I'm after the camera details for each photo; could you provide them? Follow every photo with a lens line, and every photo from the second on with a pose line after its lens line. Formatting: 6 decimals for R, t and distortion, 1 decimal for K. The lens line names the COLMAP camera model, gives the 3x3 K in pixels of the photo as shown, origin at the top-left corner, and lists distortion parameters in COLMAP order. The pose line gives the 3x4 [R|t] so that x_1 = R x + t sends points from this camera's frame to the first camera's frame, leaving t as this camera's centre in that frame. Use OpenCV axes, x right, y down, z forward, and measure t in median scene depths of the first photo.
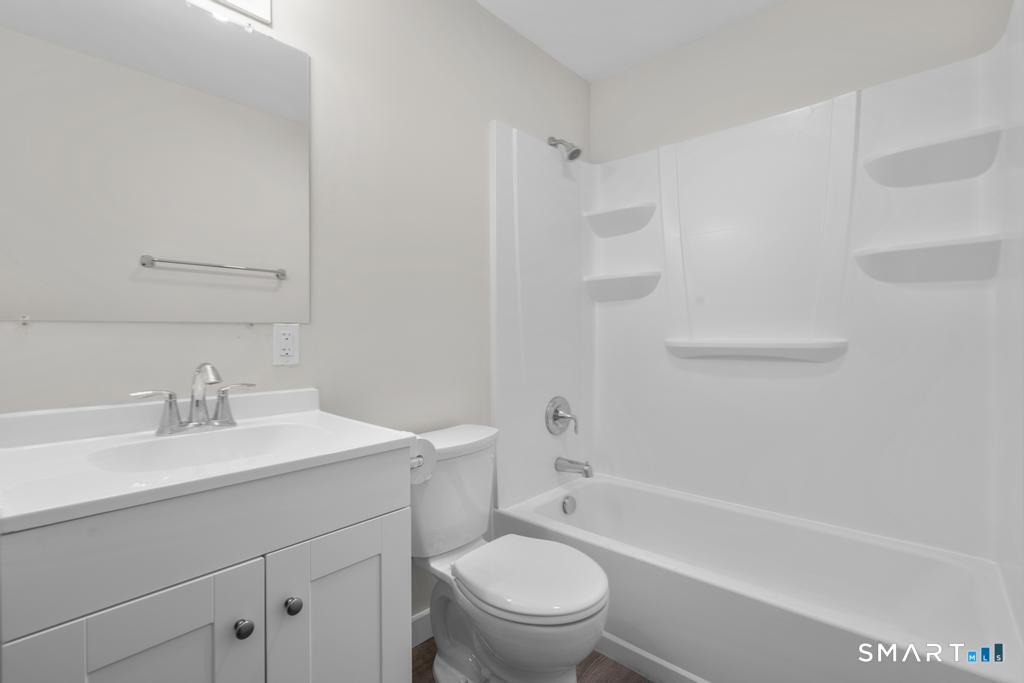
lens RADIAL K [[468.3, 0, 512.0], [0, 468.3, 341.5], [0, 0, 1]] dist [-0.002391, 0.012878]
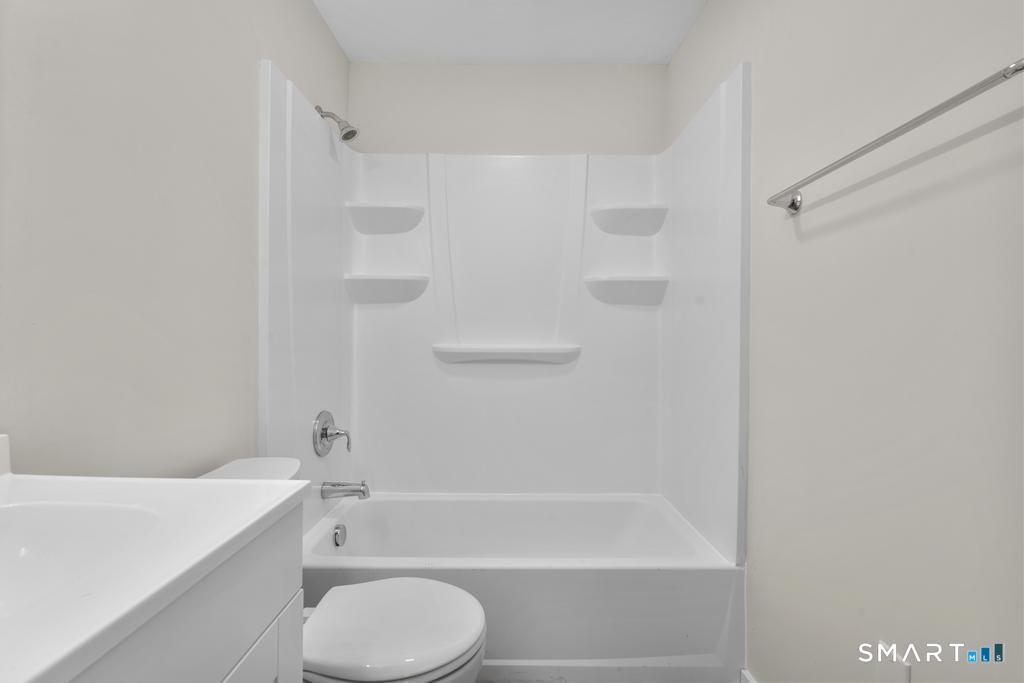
lens RADIAL K [[458.4, 0, 509.4], [0, 458.4, 340.5], [0, 0, 1]] dist [-0.008943, 0.004284]
pose [[0.756733, 0.014948, 0.653553, -0.198770], [-0.005052, 0.999842, -0.017018, 0.002344], [-0.653705, 0.009577, 0.756689, 0.152948]]
